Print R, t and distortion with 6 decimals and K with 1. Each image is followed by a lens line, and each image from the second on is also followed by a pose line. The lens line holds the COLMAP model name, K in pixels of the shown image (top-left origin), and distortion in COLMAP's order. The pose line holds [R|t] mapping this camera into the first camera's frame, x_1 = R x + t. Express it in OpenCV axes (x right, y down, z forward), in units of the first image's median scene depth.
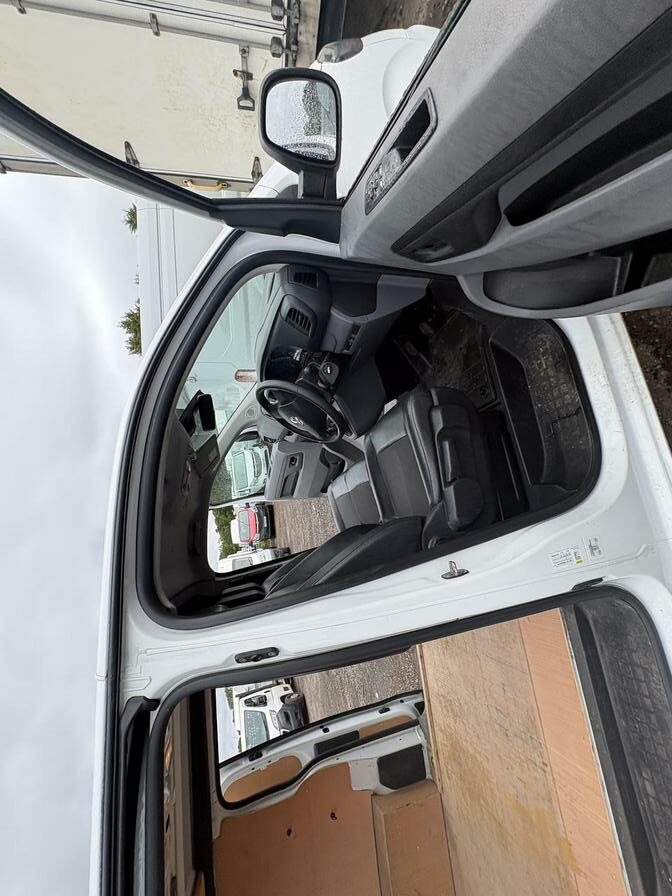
lens RADIAL K [[355.6, 0, 337.4], [0, 355.6, 446.6], [0, 0, 1]] dist [0.000438, -0.000077]
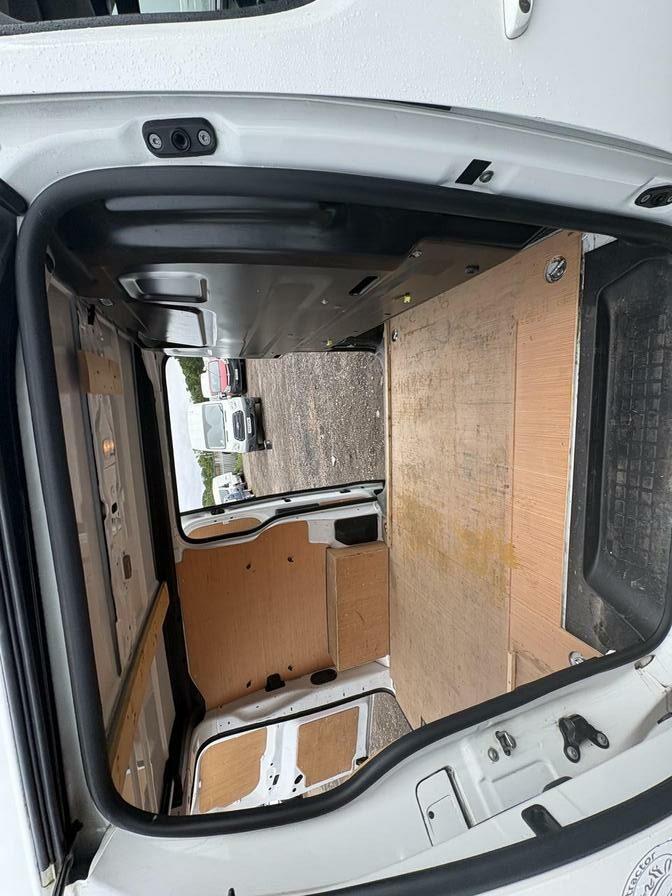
lens RADIAL K [[355.6, 0, 335.9], [0, 355.6, 449.7], [0, 0, 1]] dist [0.000438, -0.000077]
pose [[0.993767, 0.076430, 0.081150, 0.013755], [-0.099679, 0.935158, 0.339917, 0.323942], [-0.049908, -0.345887, 0.936948, 0.082463]]
